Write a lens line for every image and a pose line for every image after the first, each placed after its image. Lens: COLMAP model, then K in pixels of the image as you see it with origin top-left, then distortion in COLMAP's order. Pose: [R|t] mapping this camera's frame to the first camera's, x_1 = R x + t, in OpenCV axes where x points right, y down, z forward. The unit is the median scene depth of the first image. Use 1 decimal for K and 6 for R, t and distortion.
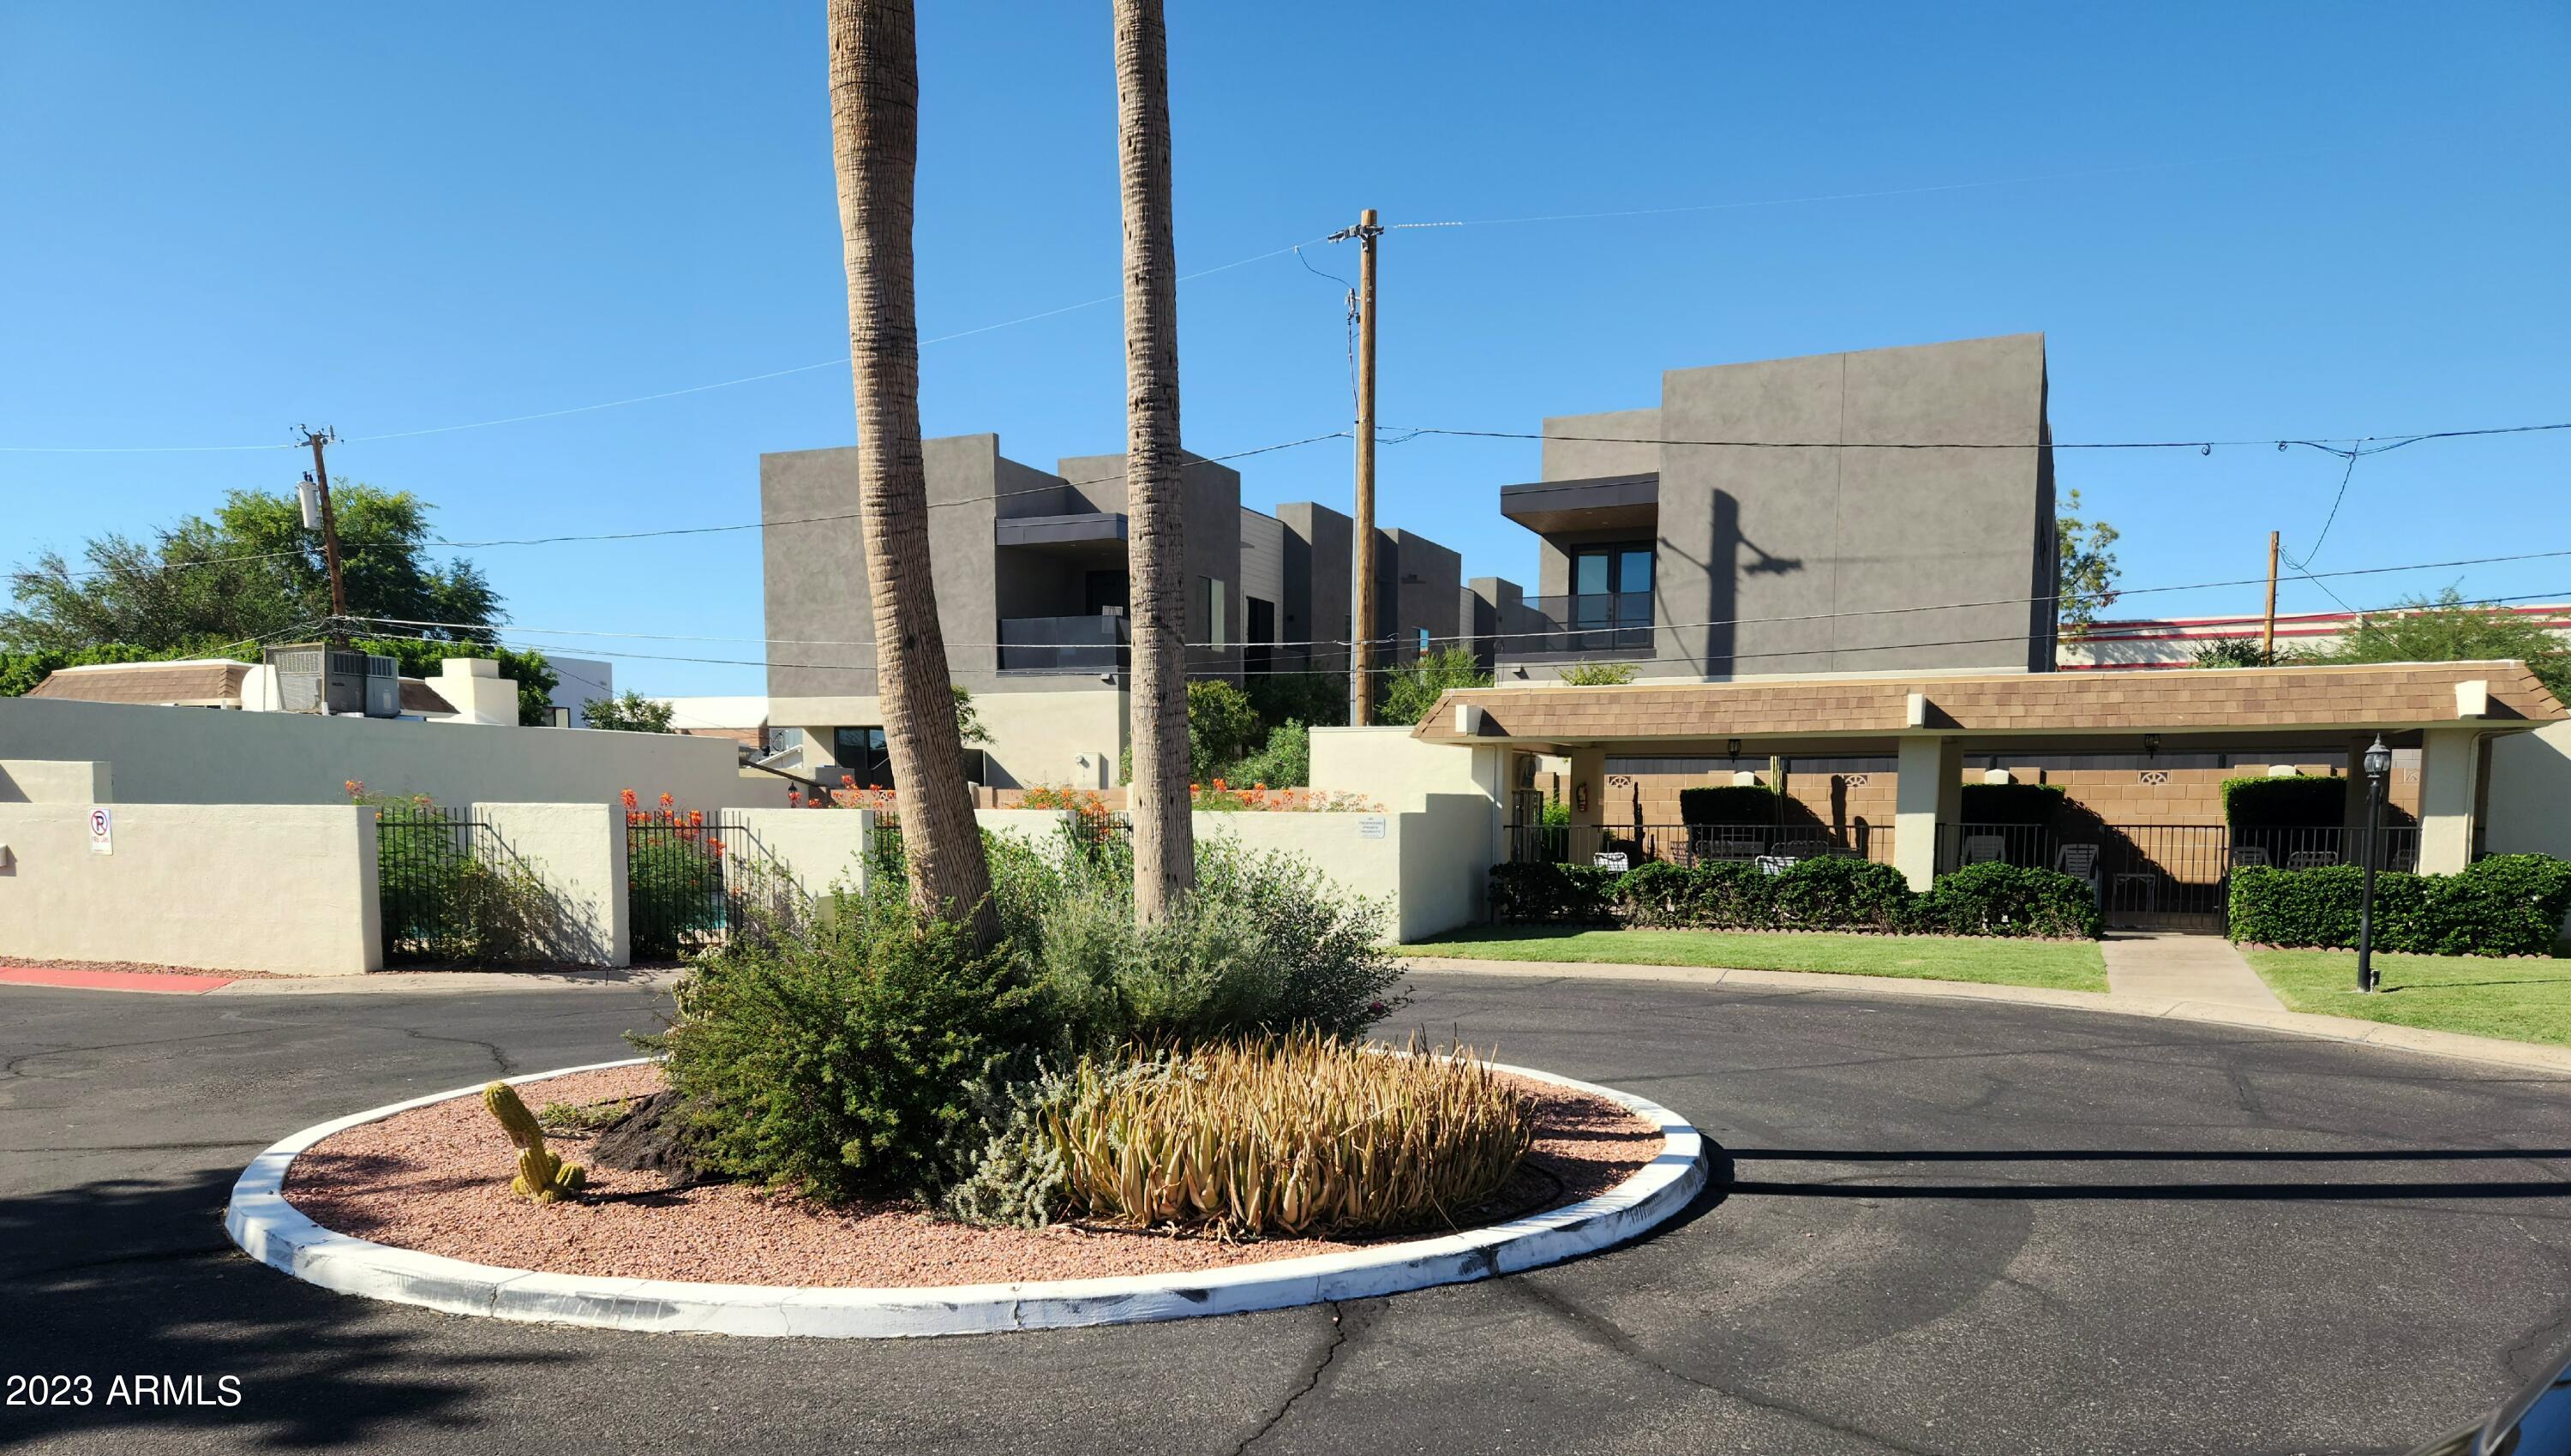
lens RADIAL K [[1742.2, 0, 1274.6], [0, 1742.2, 1005.2], [0, 0, 1]] dist [0.027204, -0.012338]
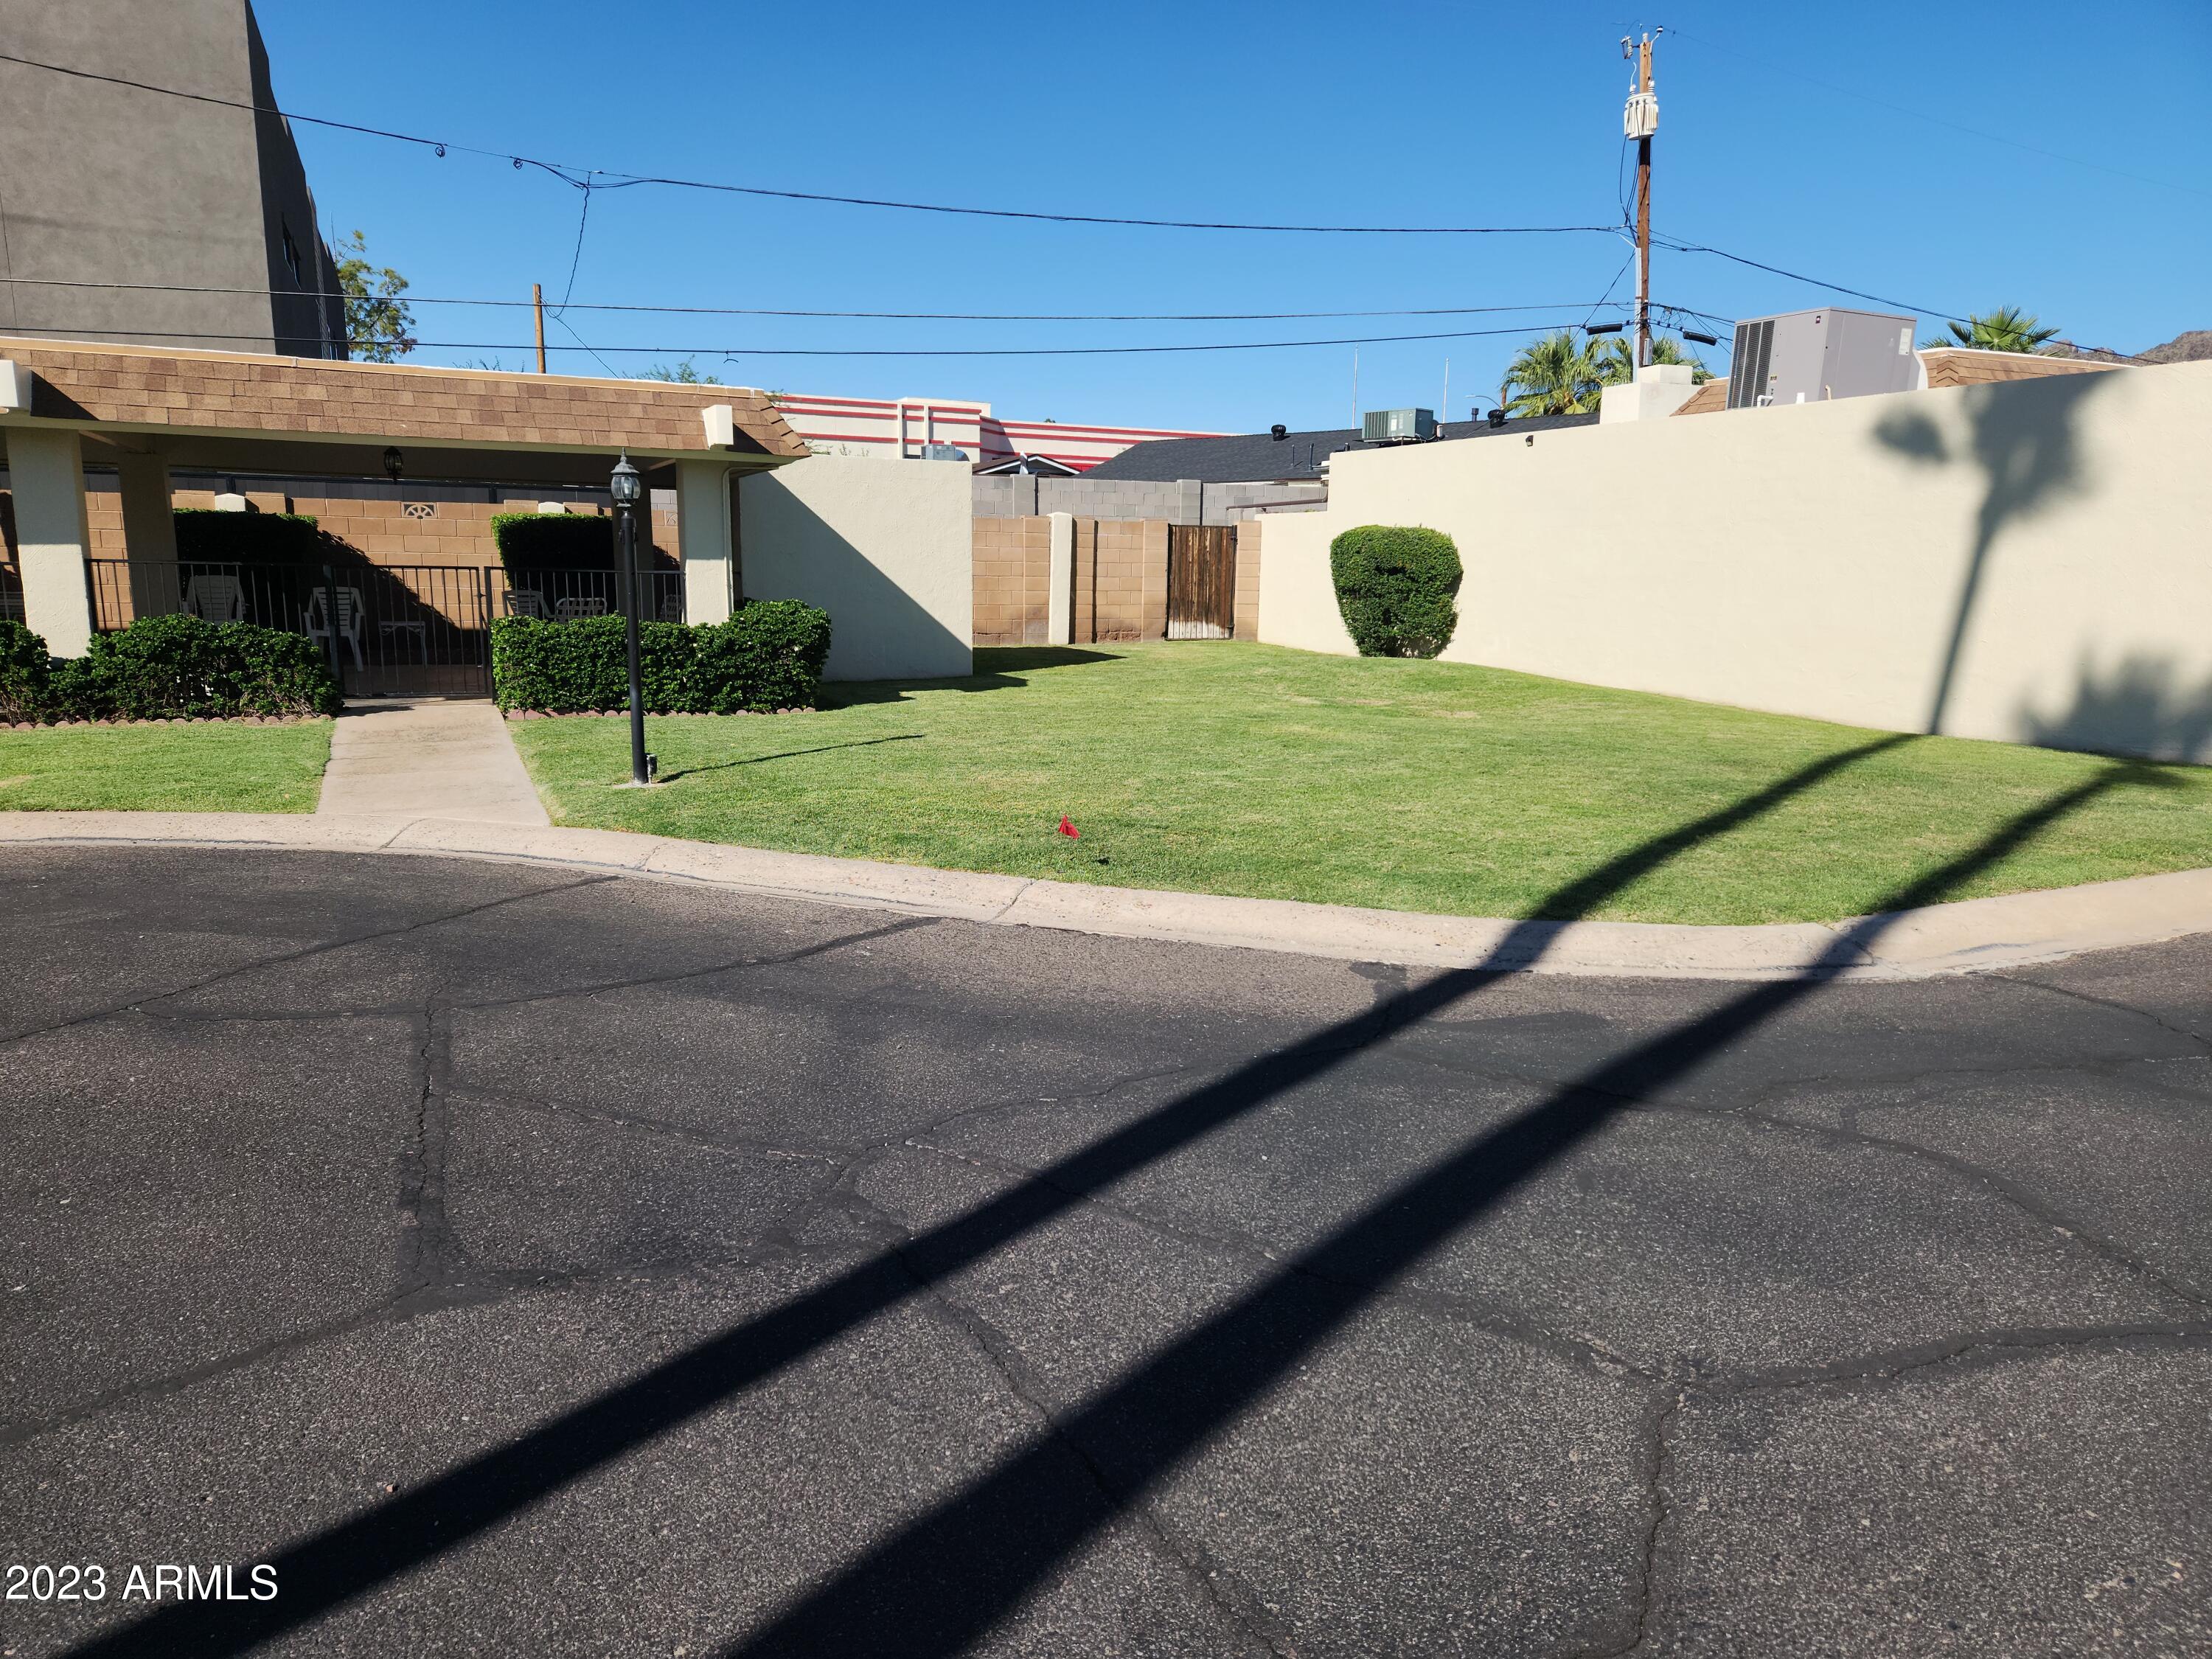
lens RADIAL K [[1484.3, 0, 1110.6], [0, 1484.3, 828.9], [0, 0, 1]] dist [0.001552, -0.002633]
pose [[0.659578, -0.122481, 0.741590, 0.204504], [0.066737, 0.992280, 0.104529, -0.033259], [-0.748667, -0.019453, 0.662660, 0.312585]]
